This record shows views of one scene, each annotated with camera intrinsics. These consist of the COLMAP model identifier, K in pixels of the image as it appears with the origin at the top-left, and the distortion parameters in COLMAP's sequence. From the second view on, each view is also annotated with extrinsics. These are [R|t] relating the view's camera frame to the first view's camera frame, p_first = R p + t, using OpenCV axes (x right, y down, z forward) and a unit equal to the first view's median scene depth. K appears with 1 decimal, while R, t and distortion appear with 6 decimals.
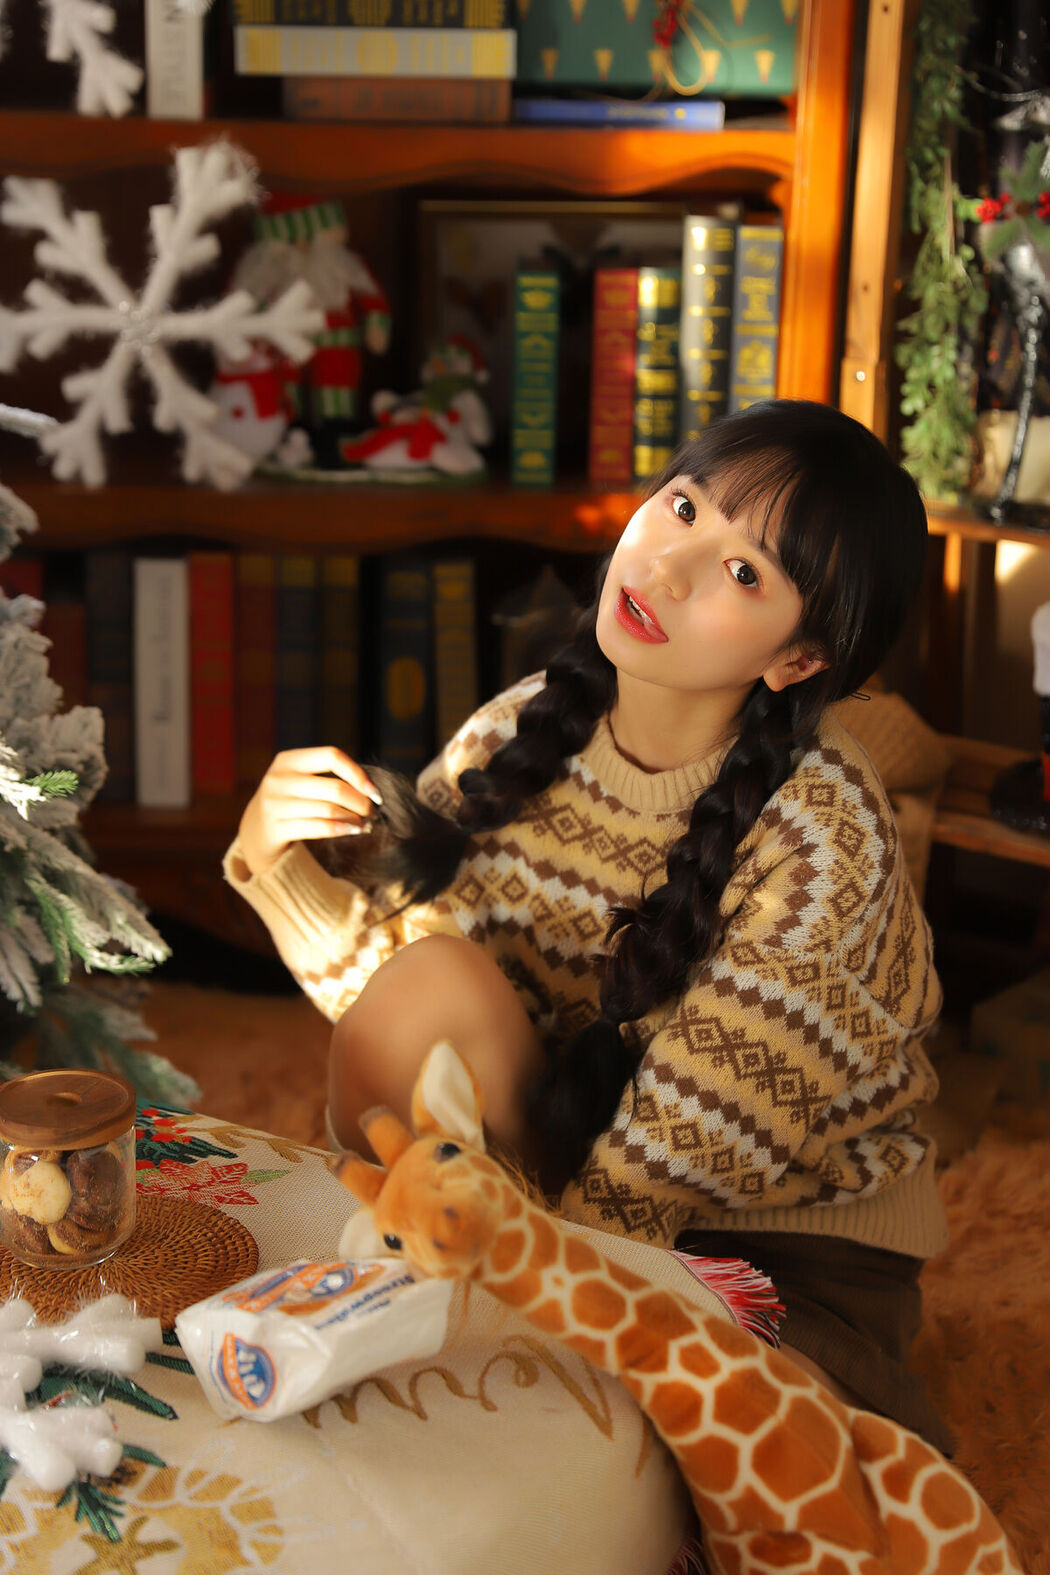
lens RADIAL K [[2838.0, 0, 525.5], [0, 2838.0, 733.1], [0, 0, 1]] dist [0.234640, 0.000000]
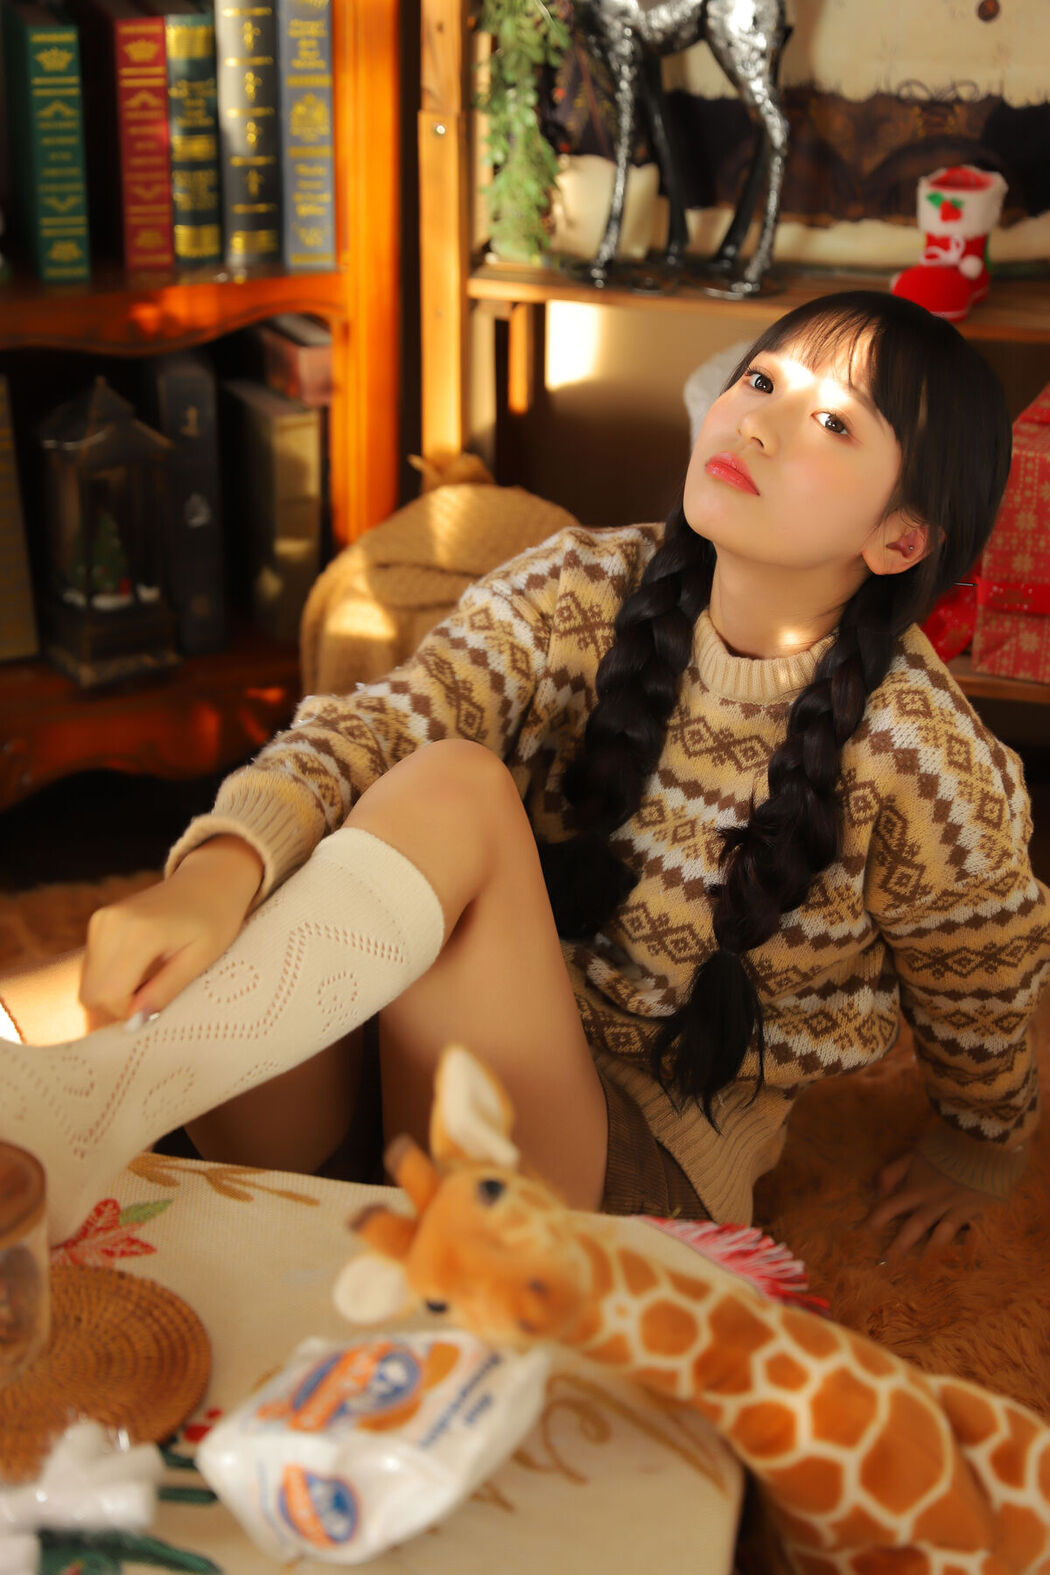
lens RADIAL K [[2838.0, 0, 435.7], [0, 2838.0, 720.7], [0, 0, 1]] dist [0.234640, 0.000000]
pose [[0.955638, -0.125135, 0.266641, -0.148117], [0.097211, 0.988537, 0.115520, -0.048726], [-0.278040, -0.084475, 0.956848, 0.143260]]
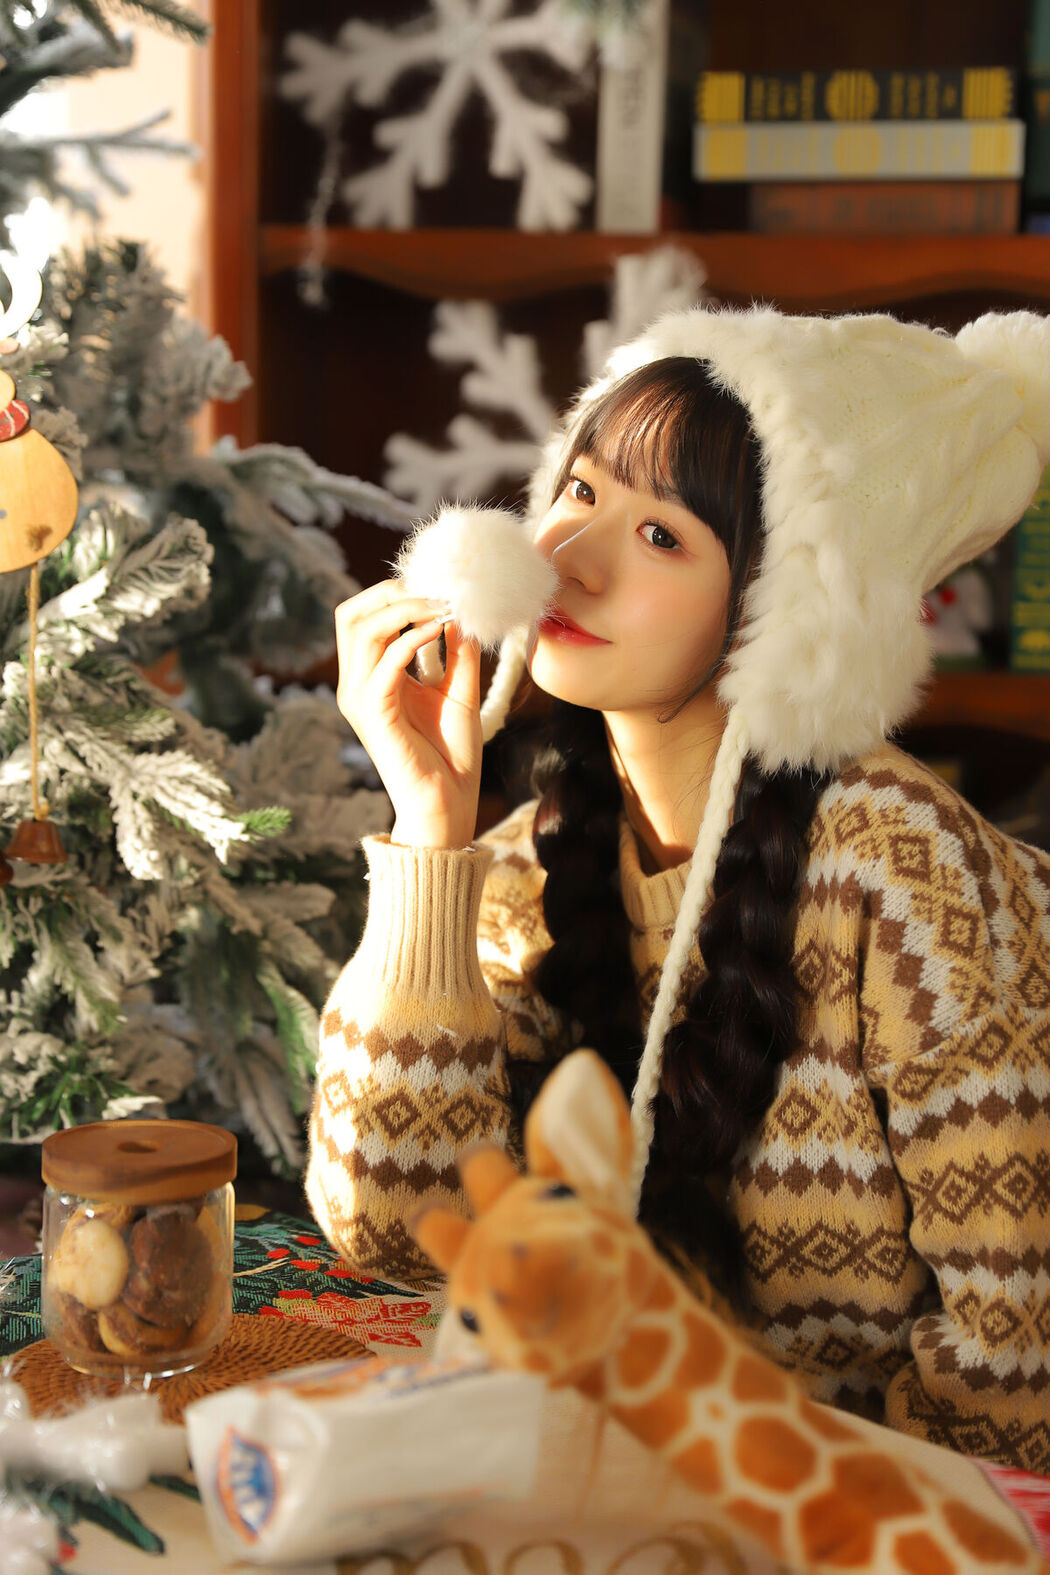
lens RADIAL K [[2838.0, 0, 512.9], [0, 2838.0, 762.0], [0, 0, 1]] dist [0.234640, 0.000000]
pose [[0.963760, 0.031177, -0.264942, 0.082946], [-0.077004, 0.983385, -0.164392, 0.093201], [0.255415, 0.178836, 0.950148, 0.190502]]
